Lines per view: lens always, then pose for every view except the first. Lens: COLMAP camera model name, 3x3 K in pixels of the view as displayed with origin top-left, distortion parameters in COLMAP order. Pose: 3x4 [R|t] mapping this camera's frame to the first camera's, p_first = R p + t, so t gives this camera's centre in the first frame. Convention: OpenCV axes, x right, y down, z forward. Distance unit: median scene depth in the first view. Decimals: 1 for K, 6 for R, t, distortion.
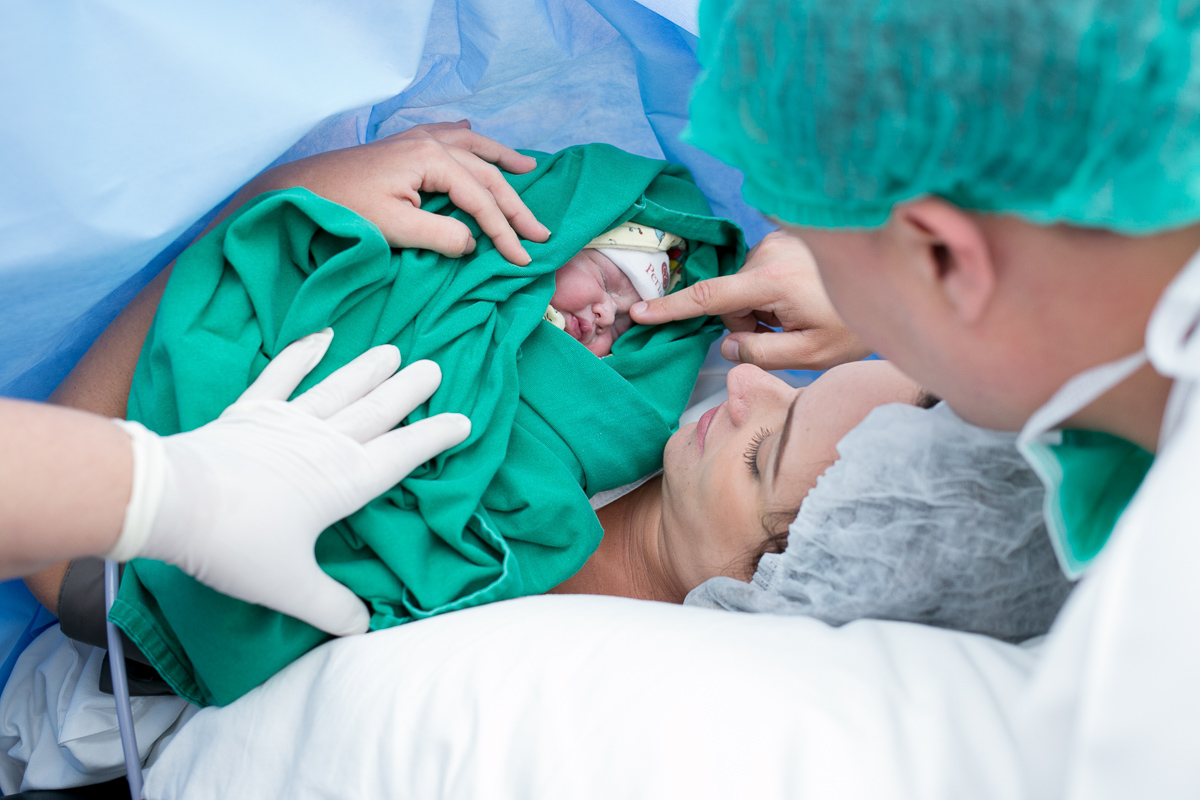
lens RADIAL K [[1308.3, 0, 599.9], [0, 1308.3, 399.2], [0, 0, 1]] dist [0.238510, -0.020432]
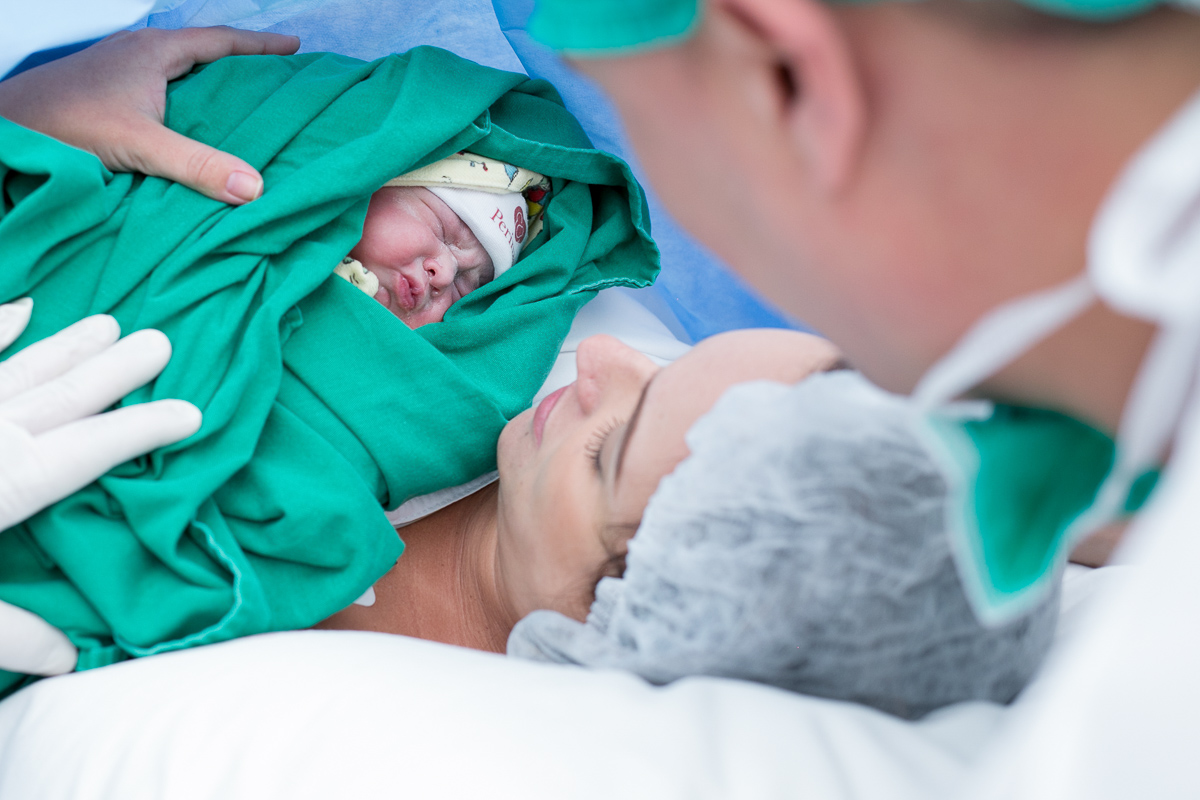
lens RADIAL K [[1308.3, 0, 599.9], [0, 1308.3, 399.2], [0, 0, 1]] dist [0.238510, -0.020432]
pose [[0.976729, -0.000987, -0.214474, 0.296394], [0.002274, 0.999981, 0.005751, 0.008134], [0.214464, -0.006105, 0.976713, 0.264975]]
